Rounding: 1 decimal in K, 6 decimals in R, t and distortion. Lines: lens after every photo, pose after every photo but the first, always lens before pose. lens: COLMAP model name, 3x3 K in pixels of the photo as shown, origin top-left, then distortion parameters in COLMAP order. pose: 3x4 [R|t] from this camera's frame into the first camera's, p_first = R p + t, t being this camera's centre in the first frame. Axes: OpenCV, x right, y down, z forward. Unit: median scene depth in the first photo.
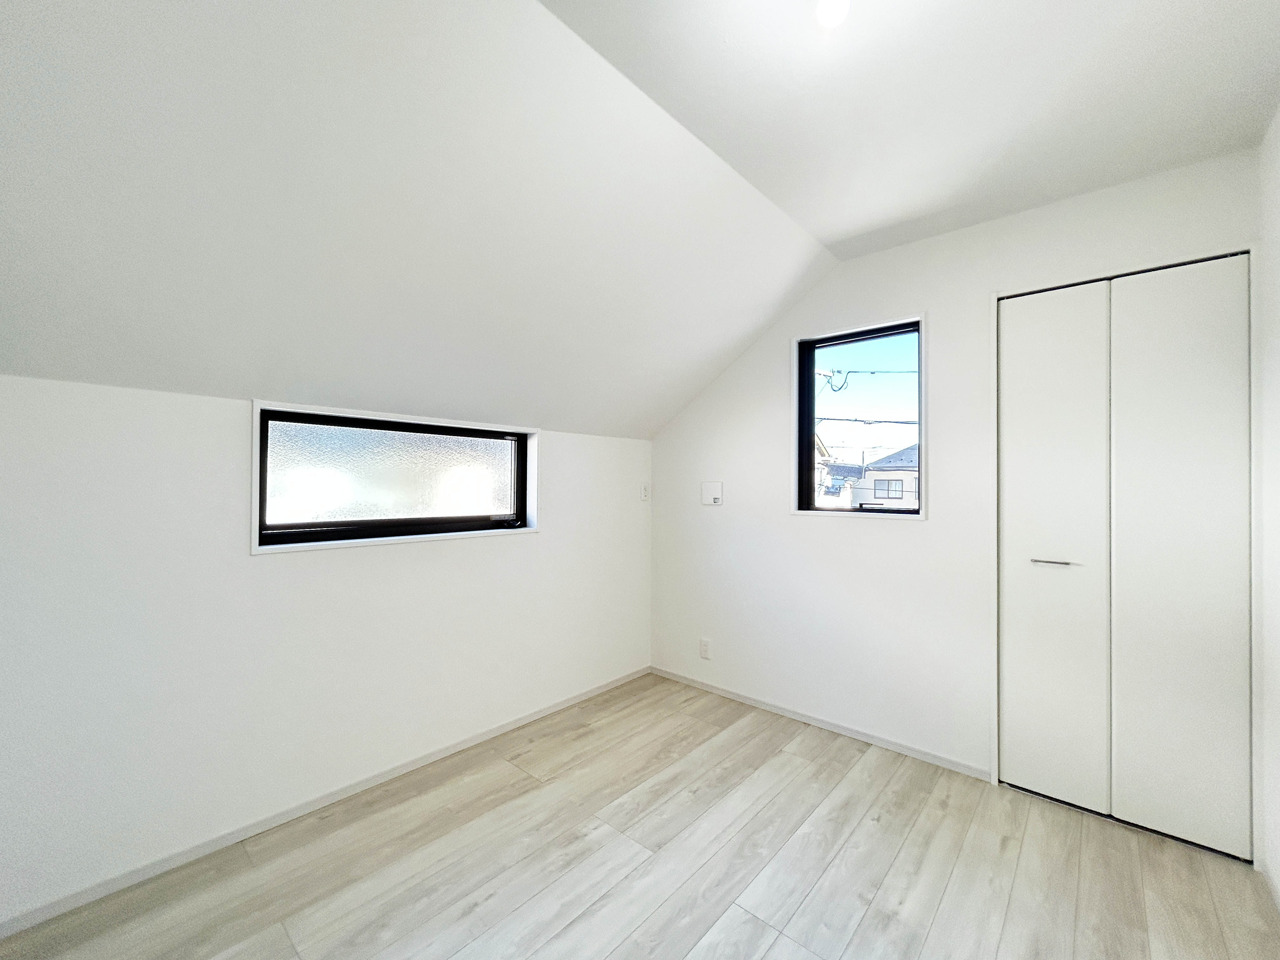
lens RADIAL K [[515.8, 0, 640.6], [0, 515.8, 486.9], [0, 0, 1]] dist [0.000861, 0.000524]
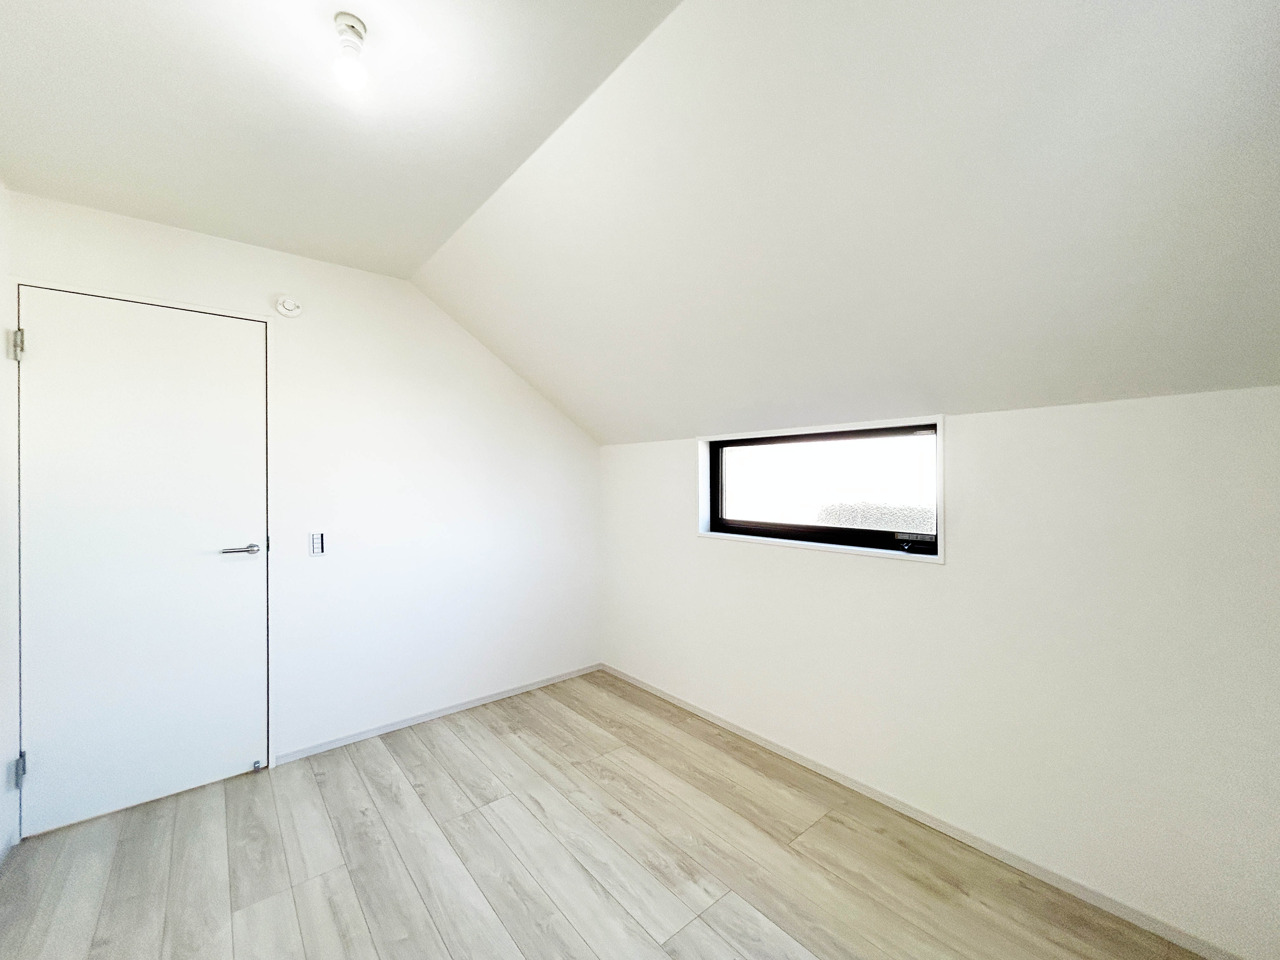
lens RADIAL K [[515.8, 0, 641.0], [0, 515.8, 478.7], [0, 0, 1]] dist [0.000861, 0.000524]
pose [[-0.157489, -0.017499, -0.987366, 0.765574], [0.004033, 0.999823, -0.018363, -0.015926], [0.987513, -0.006874, -0.157390, 0.988615]]
